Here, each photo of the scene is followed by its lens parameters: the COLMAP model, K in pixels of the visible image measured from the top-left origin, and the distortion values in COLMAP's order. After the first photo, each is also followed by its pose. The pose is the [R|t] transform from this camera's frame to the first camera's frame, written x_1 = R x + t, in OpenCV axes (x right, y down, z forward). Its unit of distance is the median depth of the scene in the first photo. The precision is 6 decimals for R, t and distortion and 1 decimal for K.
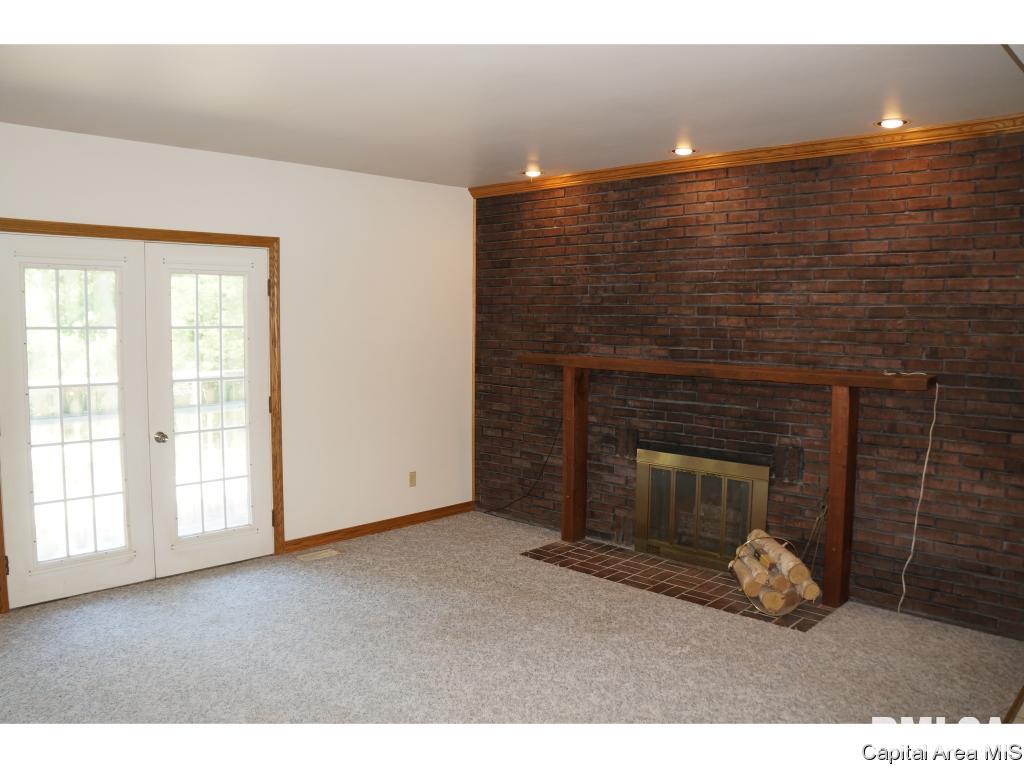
lens RADIAL K [[803.3, 0, 512.0], [0, 803.3, 384.0], [0, 0, 1]] dist [-0.086082, 0.000266]
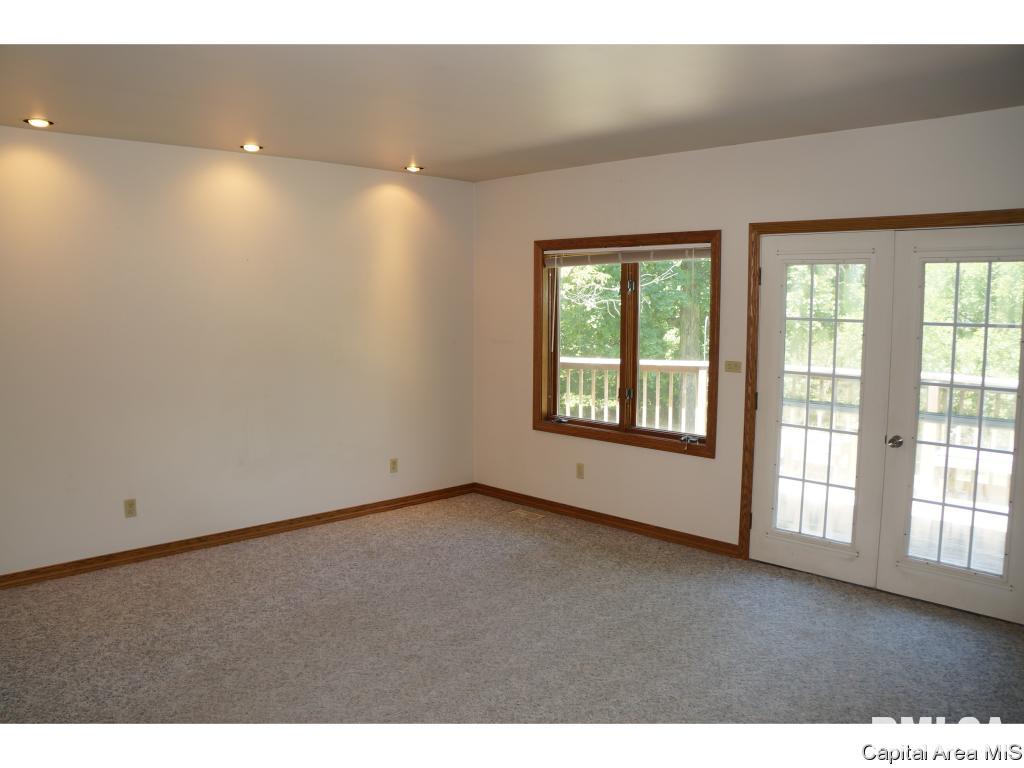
lens RADIAL K [[814.0, 0, 495.6], [0, 814.0, 393.9], [0, 0, 1]] dist [-0.174133, 0.117990]
pose [[-0.035640, 0.103164, -0.994026, 0.491063], [-0.090644, 0.990224, 0.106019, -0.043856], [0.995245, 0.093881, -0.025940, 0.571779]]
